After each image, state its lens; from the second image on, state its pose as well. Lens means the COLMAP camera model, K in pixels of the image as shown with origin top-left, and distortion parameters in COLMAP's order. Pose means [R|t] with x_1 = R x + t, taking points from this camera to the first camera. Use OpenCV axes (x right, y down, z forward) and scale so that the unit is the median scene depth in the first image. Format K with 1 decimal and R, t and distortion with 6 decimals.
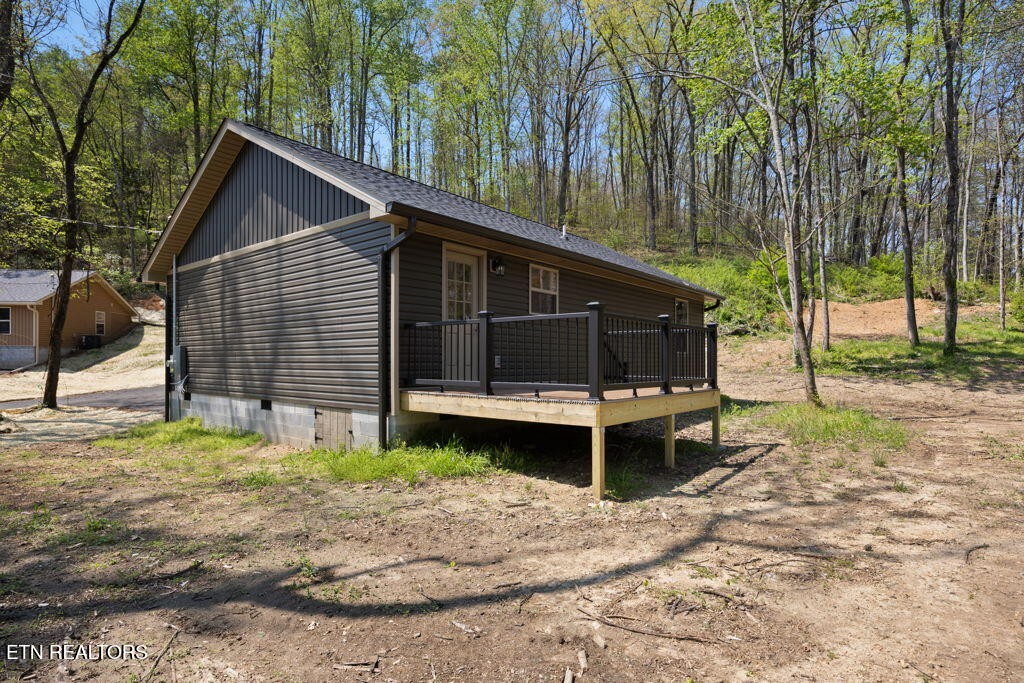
lens RADIAL K [[531.5, 0, 512.3], [0, 531.5, 366.7], [0, 0, 1]] dist [-0.002745, -0.000487]
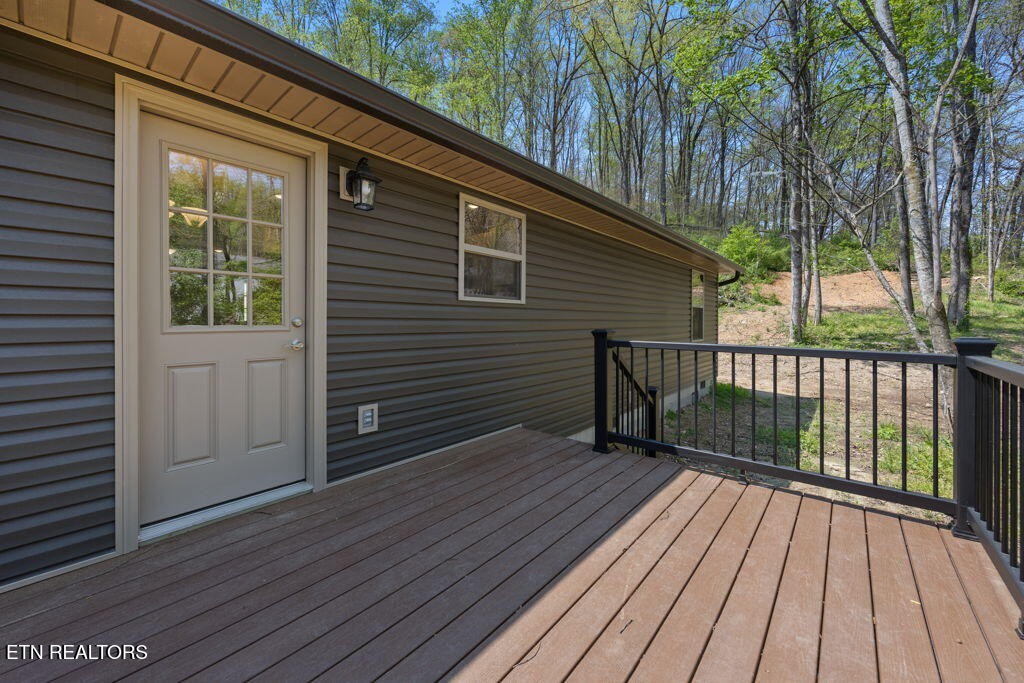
lens RADIAL K [[397.5, 0, 491.2], [0, 397.5, 328.0], [0, 0, 1]] dist [-0.000248, 0.000052]
pose [[0.998594, 0.006536, -0.052603, 0.012478], [-0.005877, 0.999902, 0.012672, -0.012603], [0.052681, -0.012345, 0.998535, 0.102925]]
